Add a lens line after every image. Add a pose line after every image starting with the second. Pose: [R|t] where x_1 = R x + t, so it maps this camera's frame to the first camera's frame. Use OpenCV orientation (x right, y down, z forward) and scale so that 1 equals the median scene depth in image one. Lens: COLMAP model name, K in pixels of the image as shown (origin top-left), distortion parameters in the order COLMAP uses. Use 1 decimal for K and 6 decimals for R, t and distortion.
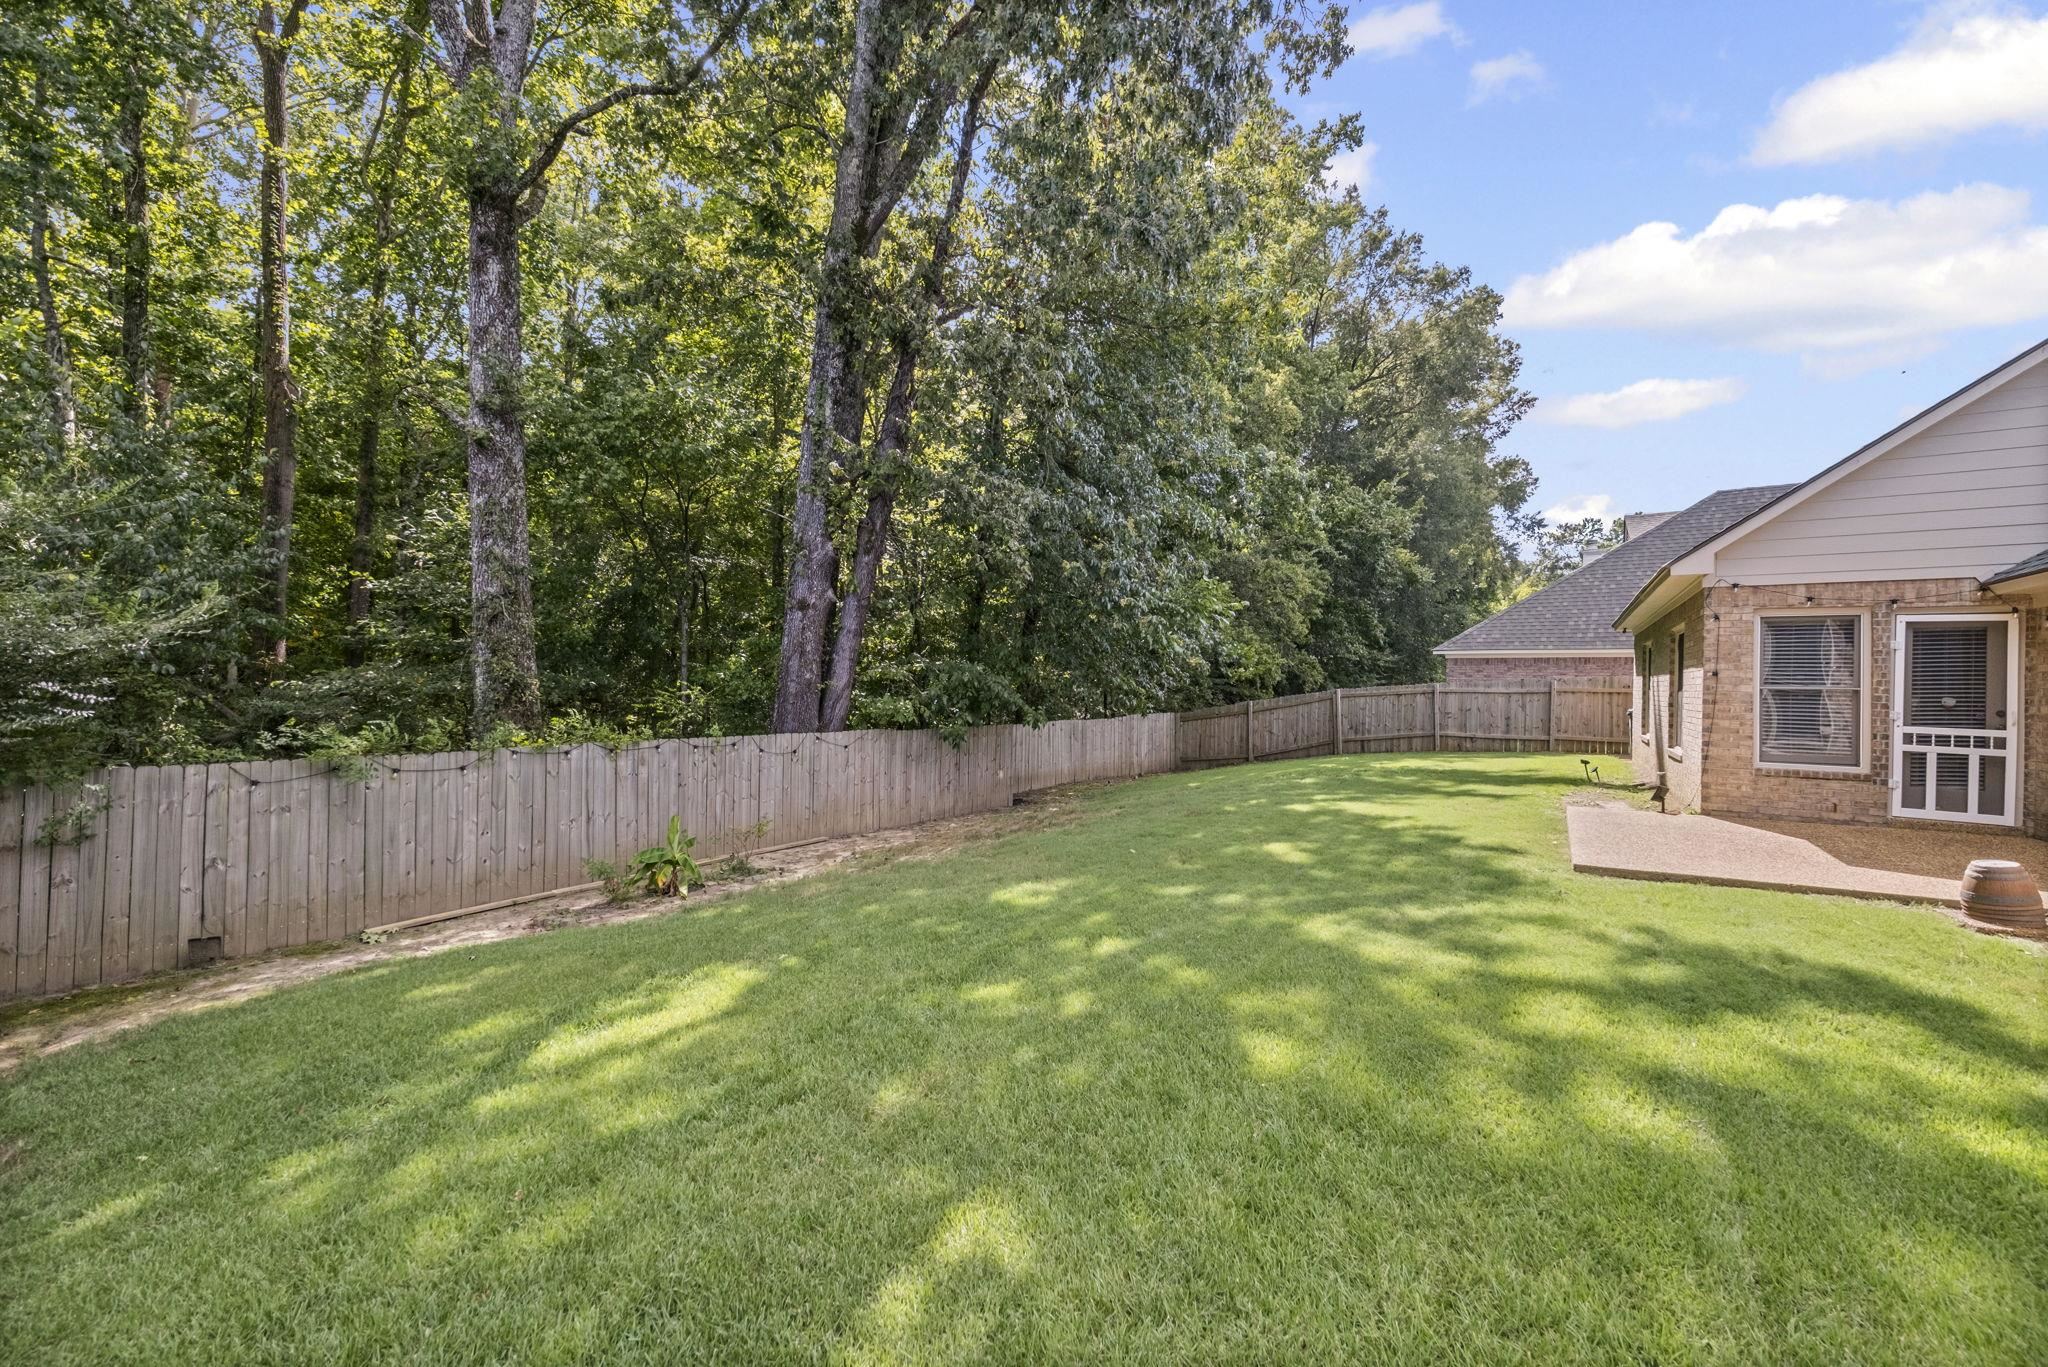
lens RADIAL K [[837.5, 0, 1014.5], [0, 837.5, 685.7], [0, 0, 1]] dist [0.000301, -0.001273]
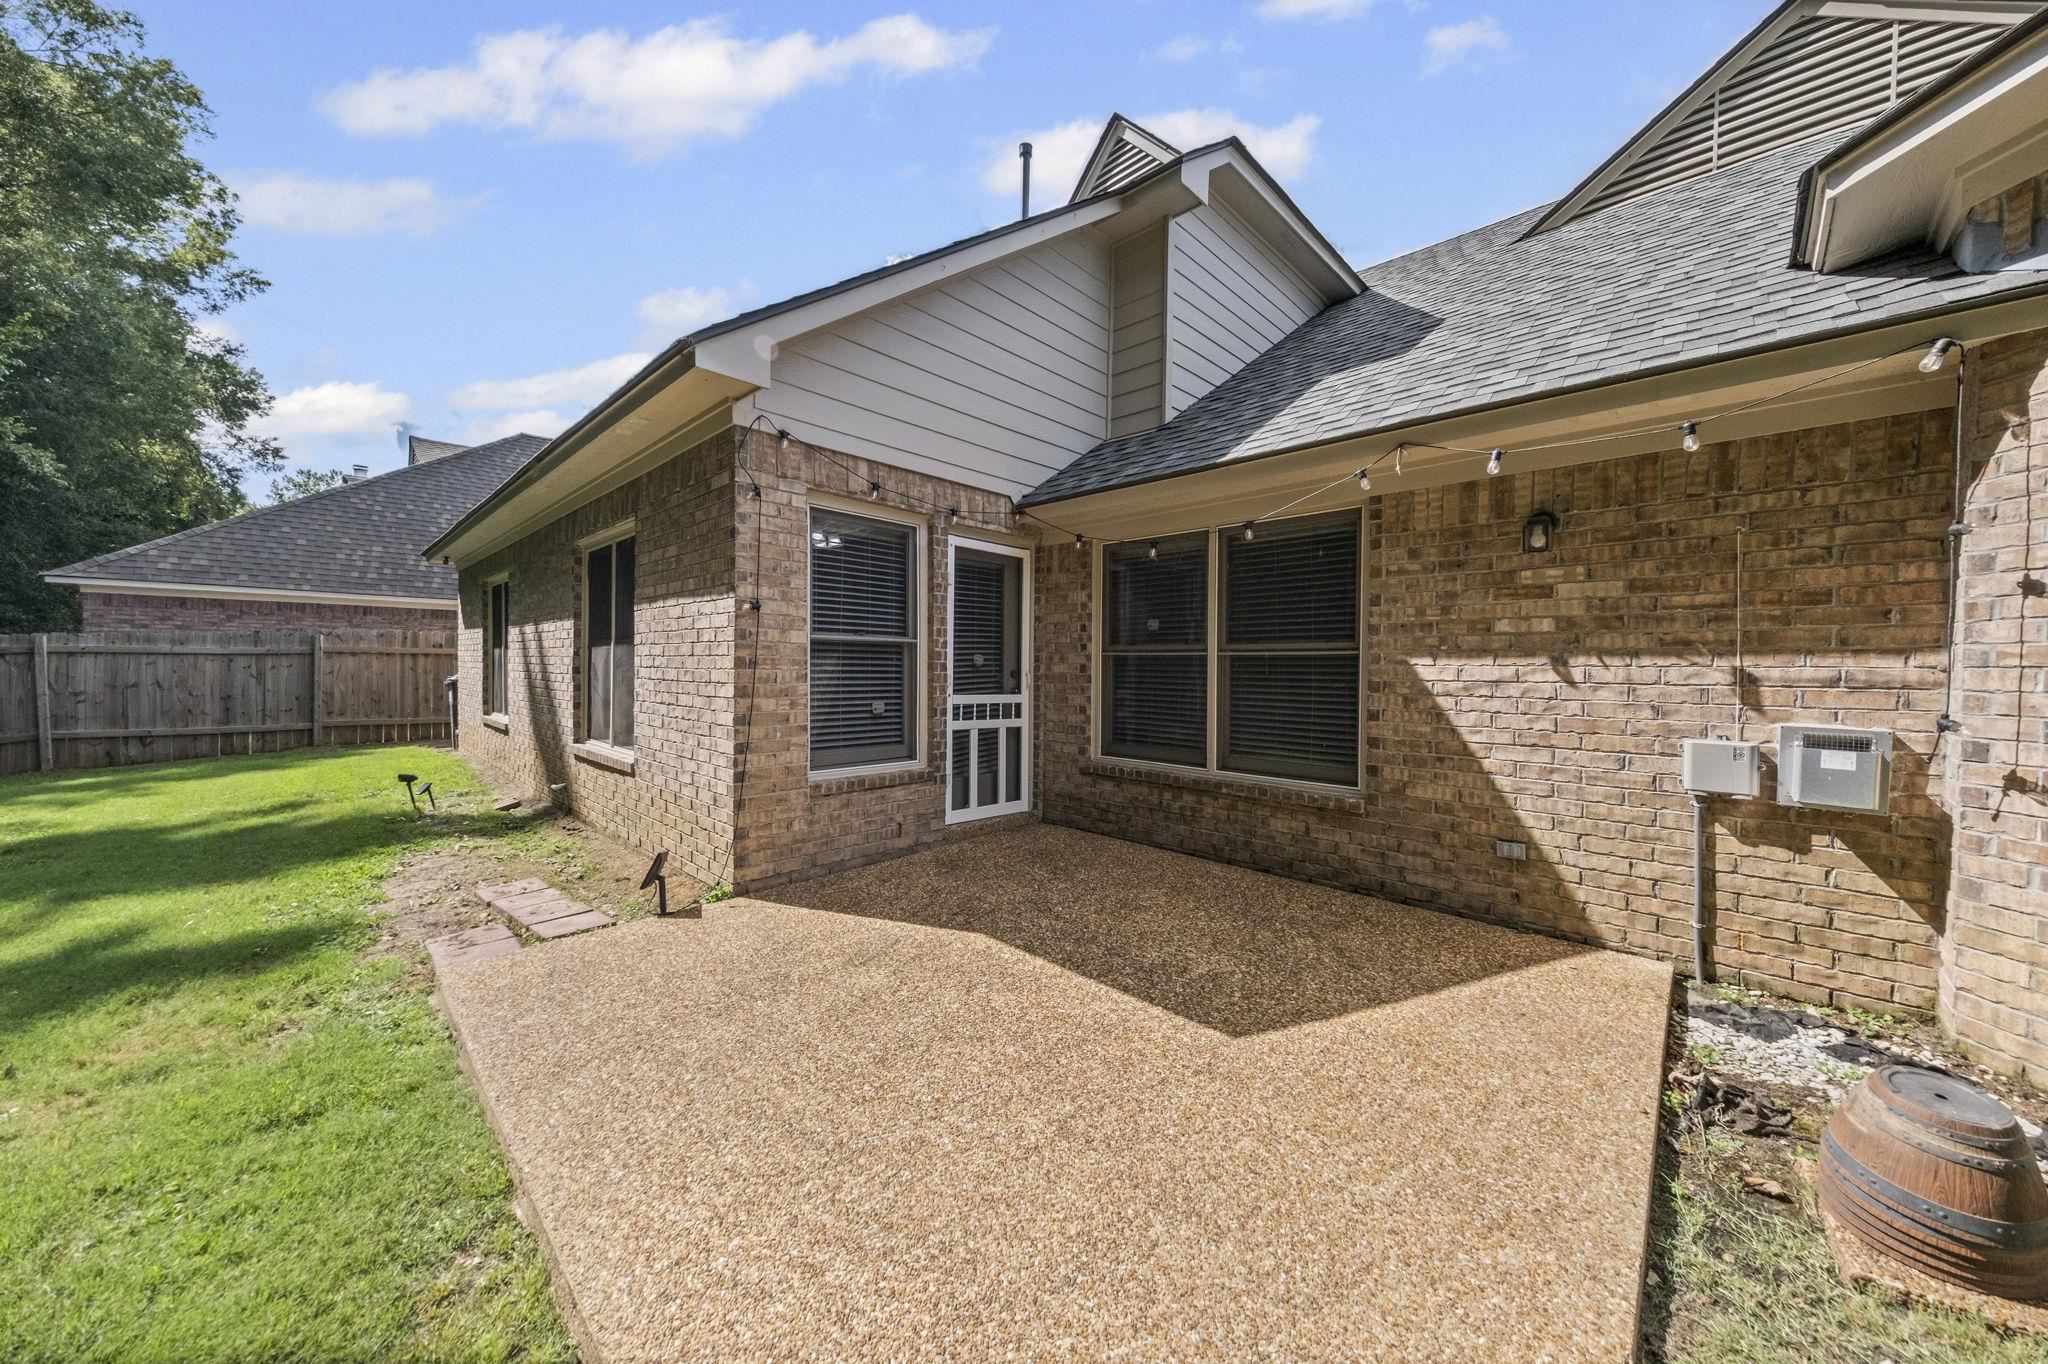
lens RADIAL K [[723.2, 0, 1032.7], [0, 723.2, 672.5], [0, 0, 1]] dist [0.008035, -0.002704]
pose [[0.203779, -0.023200, 0.978742, 0.453905], [-0.004334, 0.999688, 0.024599, 0.013860], [-0.979007, -0.009255, 0.203615, 0.758293]]
